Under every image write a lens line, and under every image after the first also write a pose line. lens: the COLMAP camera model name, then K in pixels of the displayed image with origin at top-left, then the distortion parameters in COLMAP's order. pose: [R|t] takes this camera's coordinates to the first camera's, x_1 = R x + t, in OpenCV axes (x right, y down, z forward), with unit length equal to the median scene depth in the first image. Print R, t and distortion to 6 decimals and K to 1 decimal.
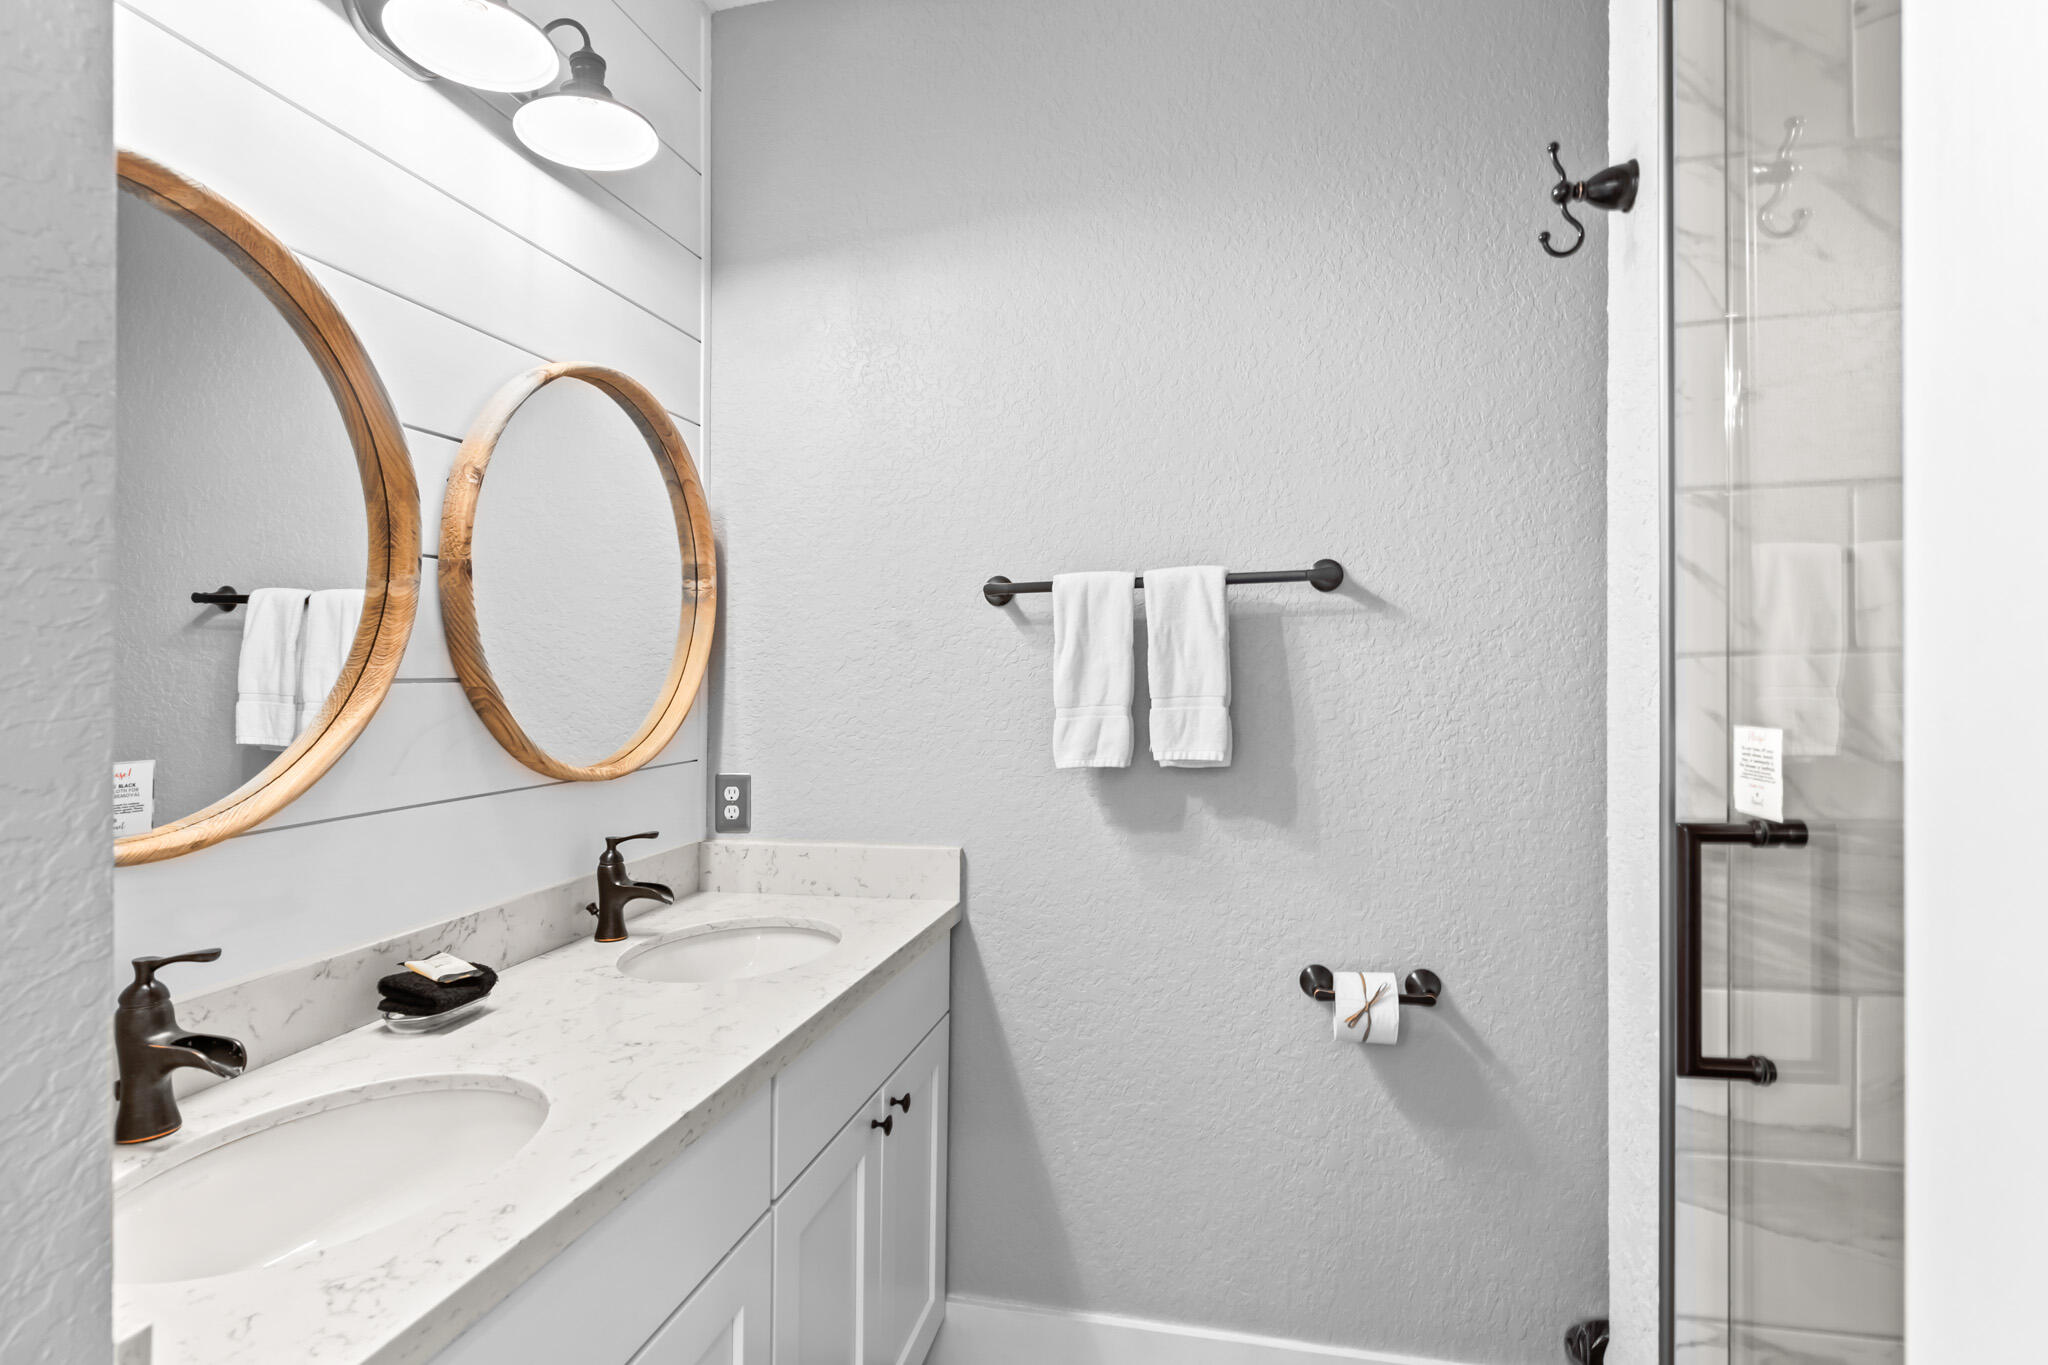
lens RADIAL K [[1043.1, 0, 1022.1], [0, 1043.1, 685.8], [0, 0, 1]] dist [0.002758, -0.000971]
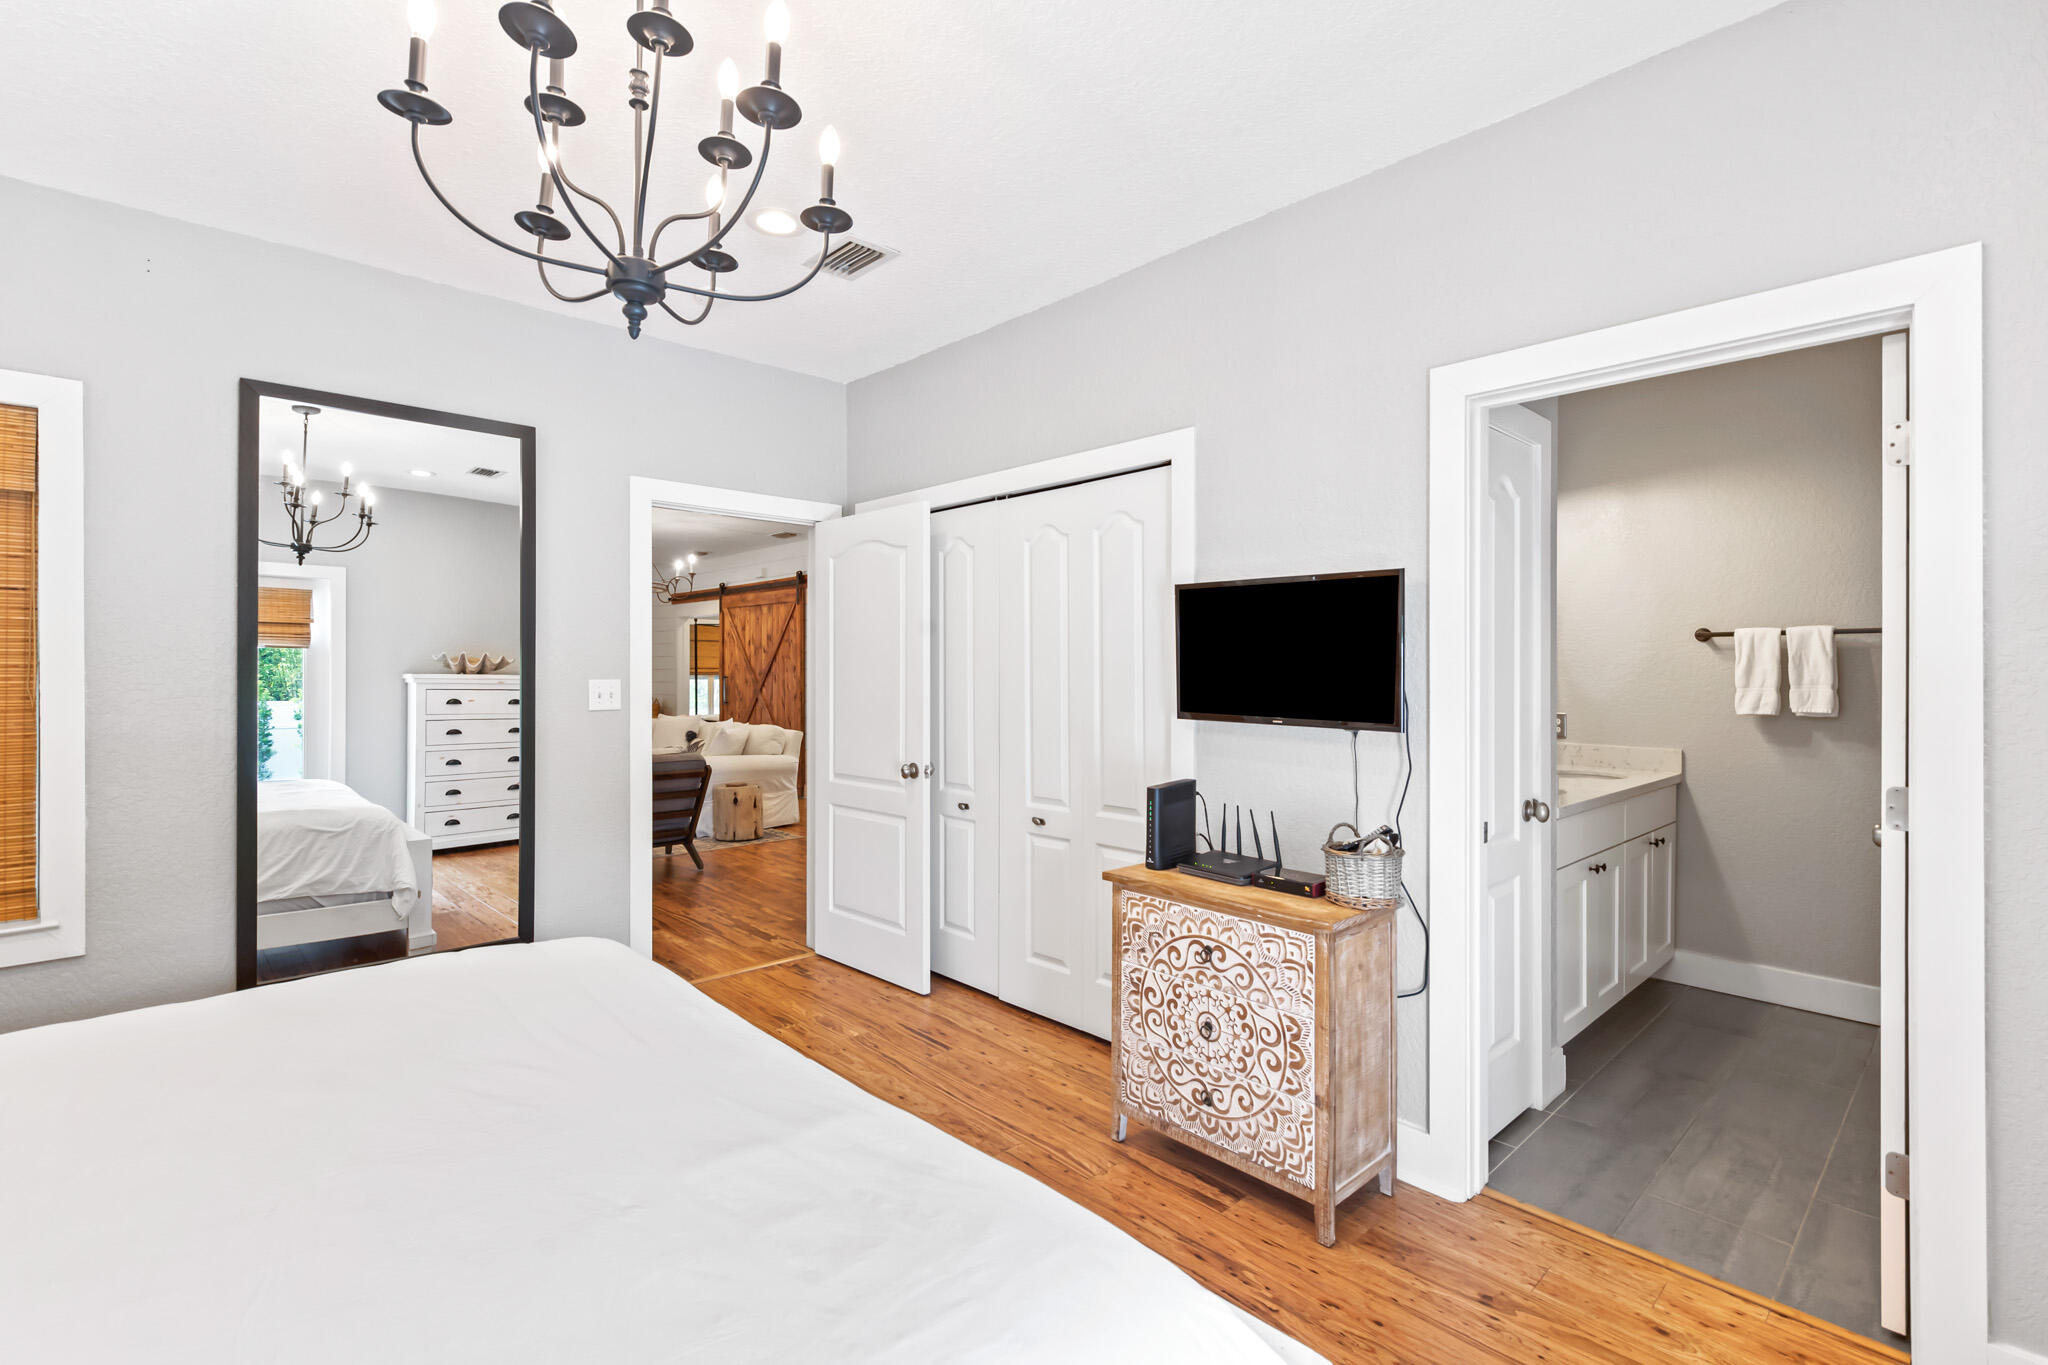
lens RADIAL K [[913.8, 0, 1019.6], [0, 913.8, 646.6], [0, 0, 1]] dist [0.002523, -0.000744]
pose [[0.818959, -0.000105, -0.573852, -0.104837], [-0.012692, 0.999752, -0.018297, -0.013000], [0.573712, 0.022268, 0.818754, -1.567852]]
